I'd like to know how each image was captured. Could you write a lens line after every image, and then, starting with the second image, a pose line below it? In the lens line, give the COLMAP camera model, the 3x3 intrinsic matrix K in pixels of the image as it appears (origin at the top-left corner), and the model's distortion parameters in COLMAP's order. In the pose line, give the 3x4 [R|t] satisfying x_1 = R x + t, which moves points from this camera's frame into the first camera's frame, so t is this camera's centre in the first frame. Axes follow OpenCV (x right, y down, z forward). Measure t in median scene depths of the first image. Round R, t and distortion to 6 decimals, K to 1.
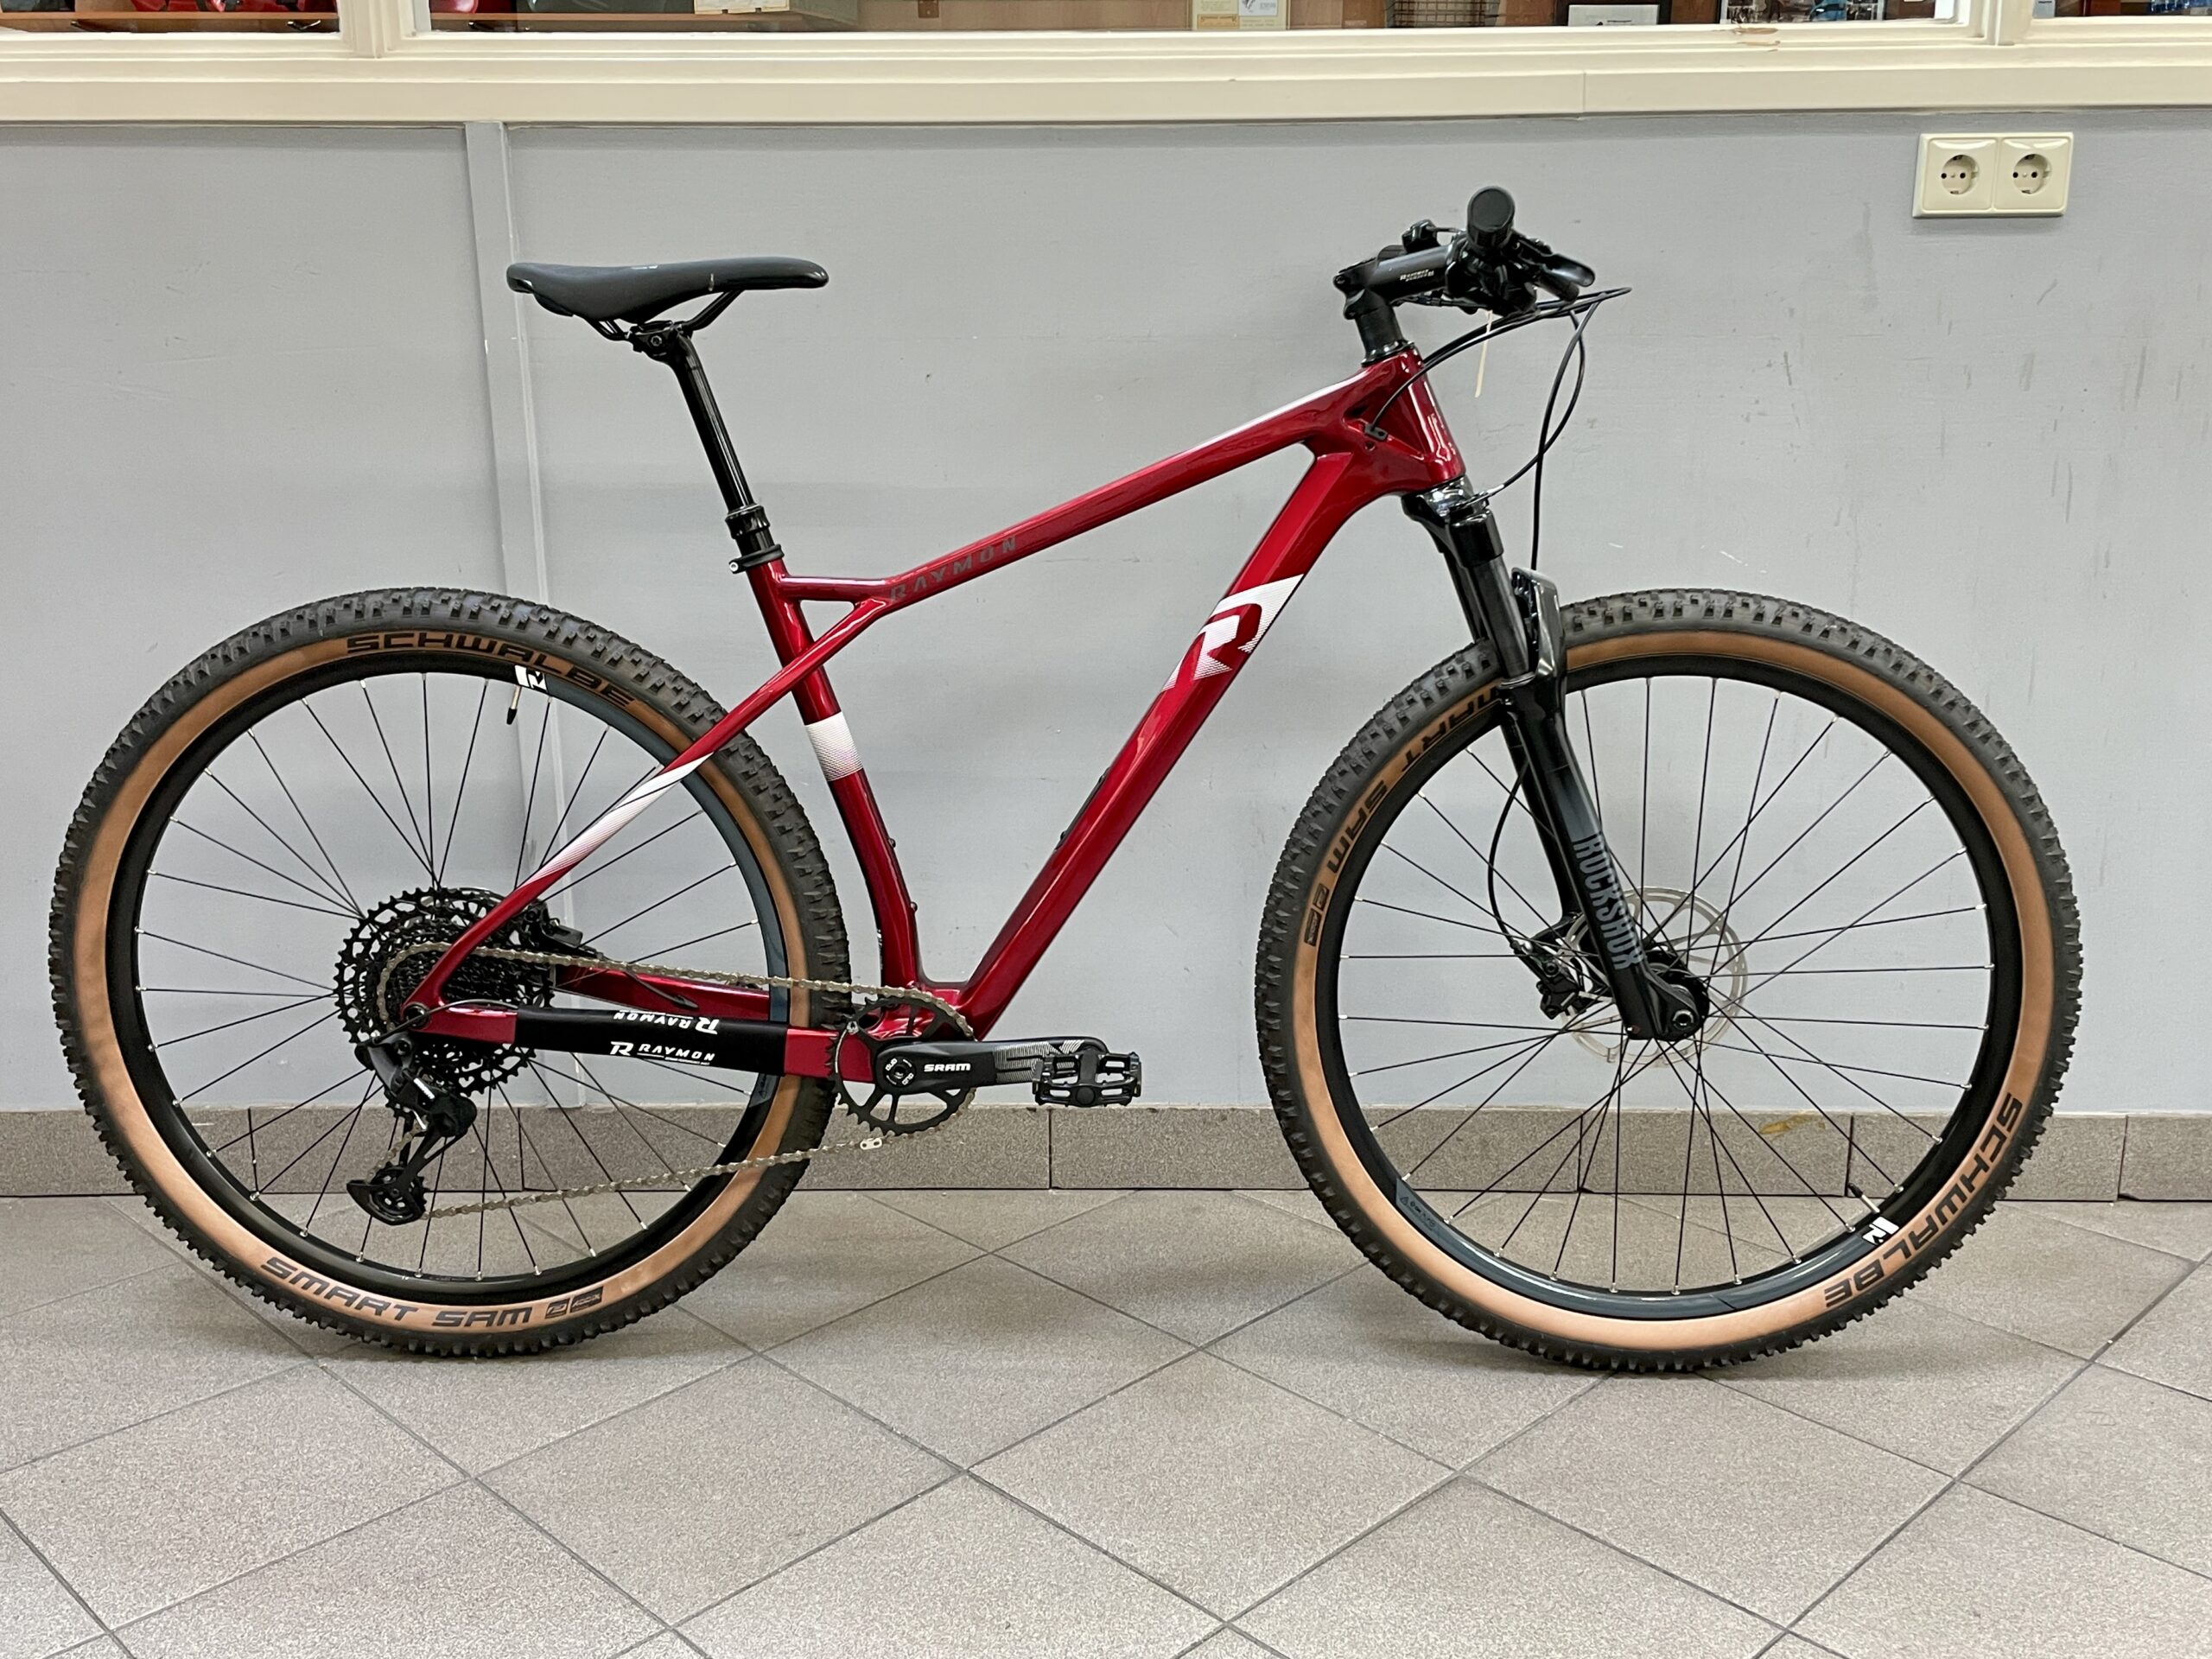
lens RADIAL K [[2074.1, 0, 1108.8], [0, 2074.1, 800.9], [0, 0, 1]] dist [0.038020, 0.000000]
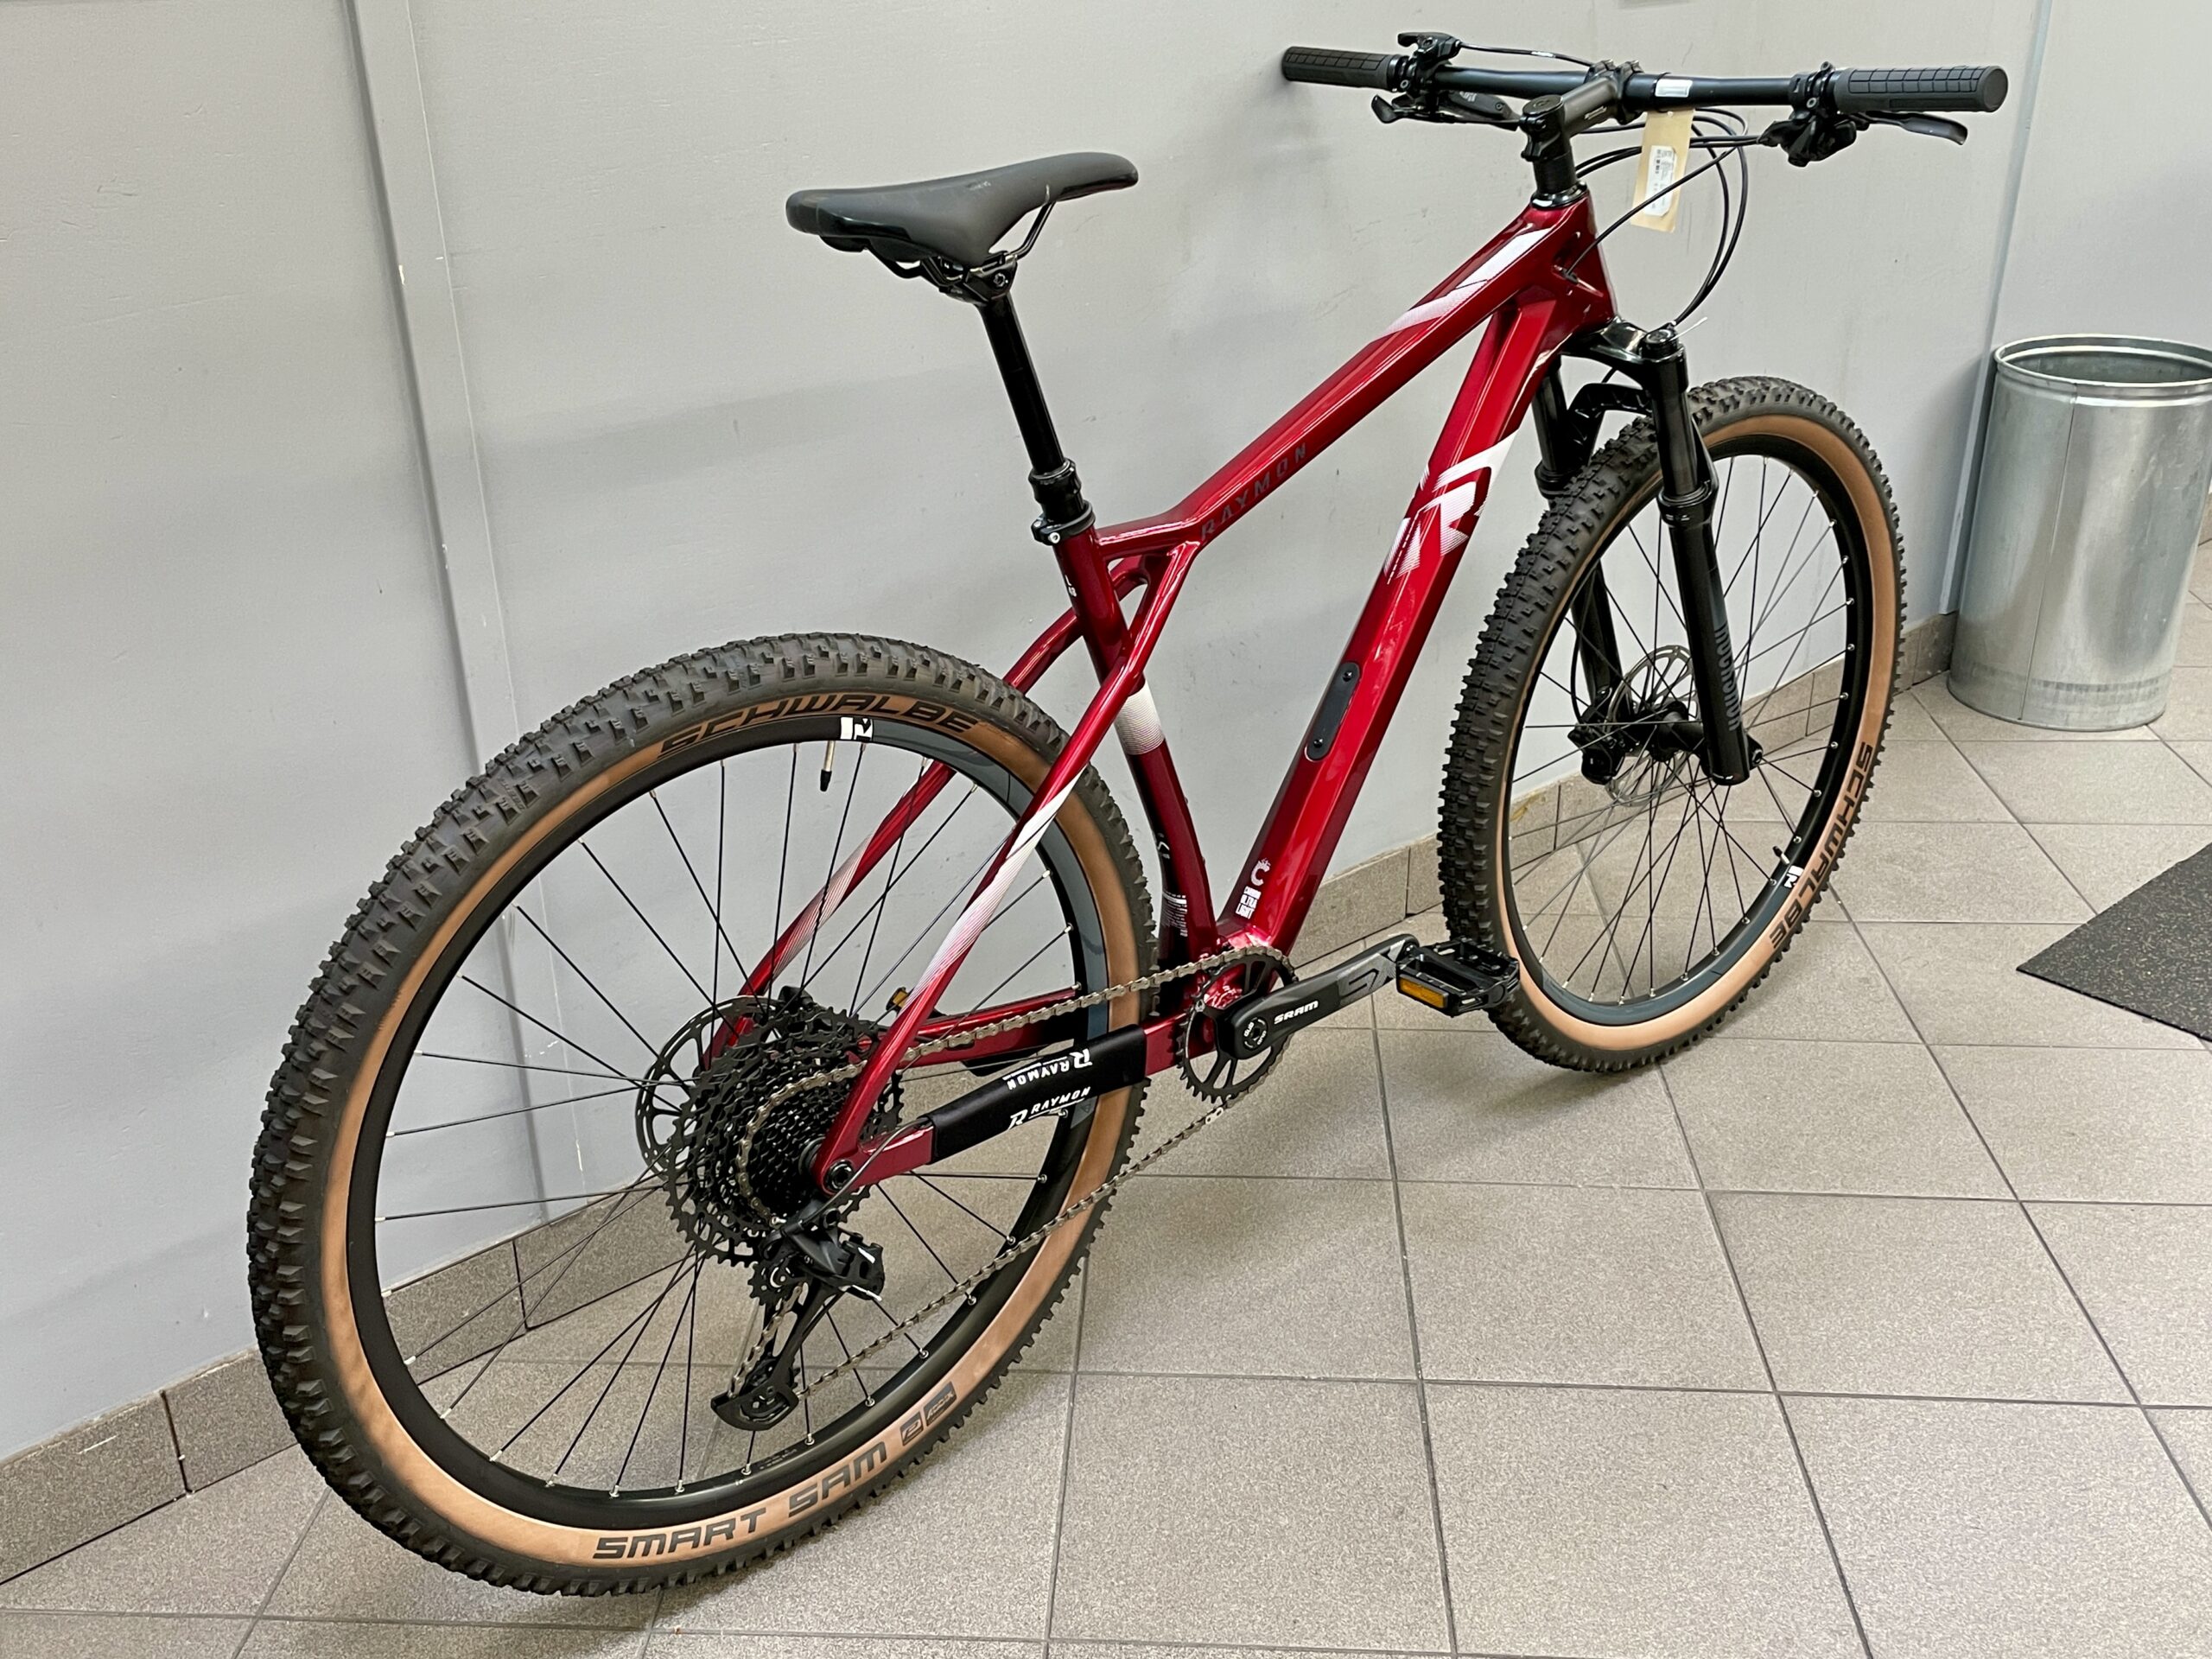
lens RADIAL K [[2074.1, 0, 1107.0], [0, 2074.1, 808.3], [0, 0, 1]] dist [0.038020, 0.000000]
pose [[0.750295, -0.280881, 0.598467, -0.681353], [0.165653, 0.956252, 0.241124, -0.202400], [-0.640013, -0.081776, 0.764000, 0.338719]]
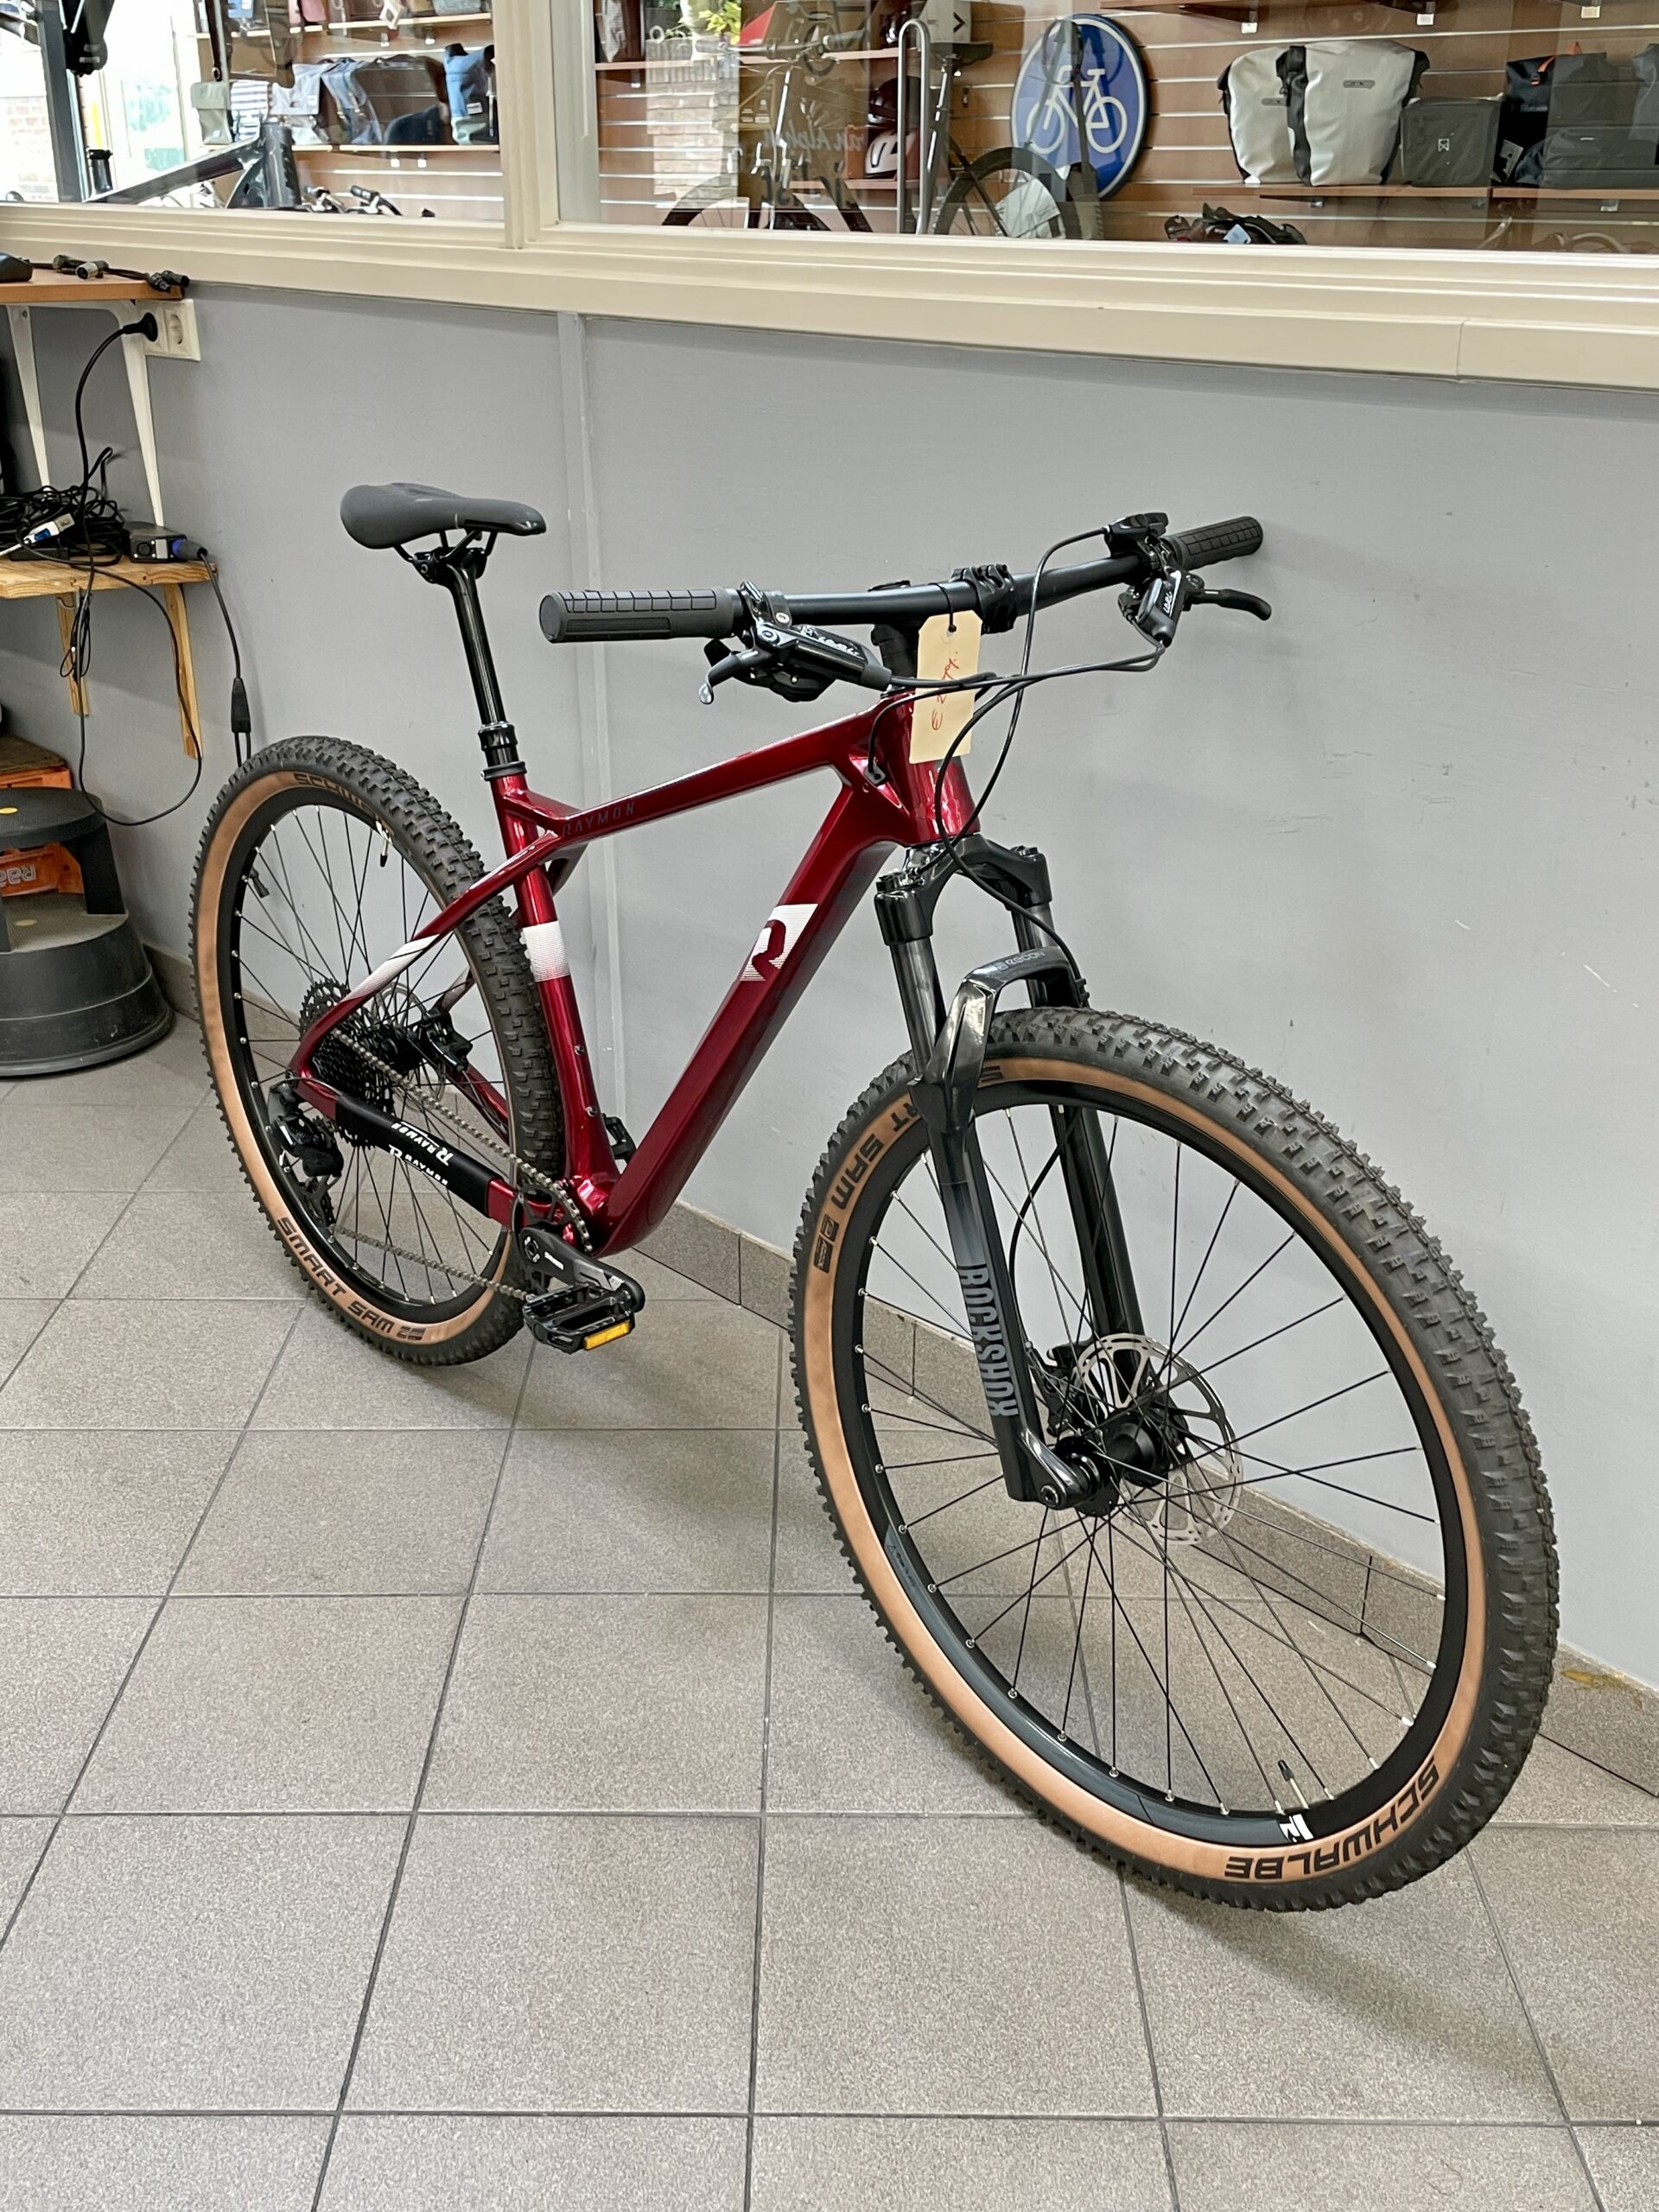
lens RADIAL K [[2074.1, 0, 878.4], [0, 2074.1, 1096.2], [0, 0, 1]] dist [0.038020, 0.000000]
pose [[0.716741, 0.292654, -0.632958, 0.716631], [-0.179758, 0.954539, 0.237788, -0.247811], [0.673773, -0.056653, 0.736763, 0.307111]]
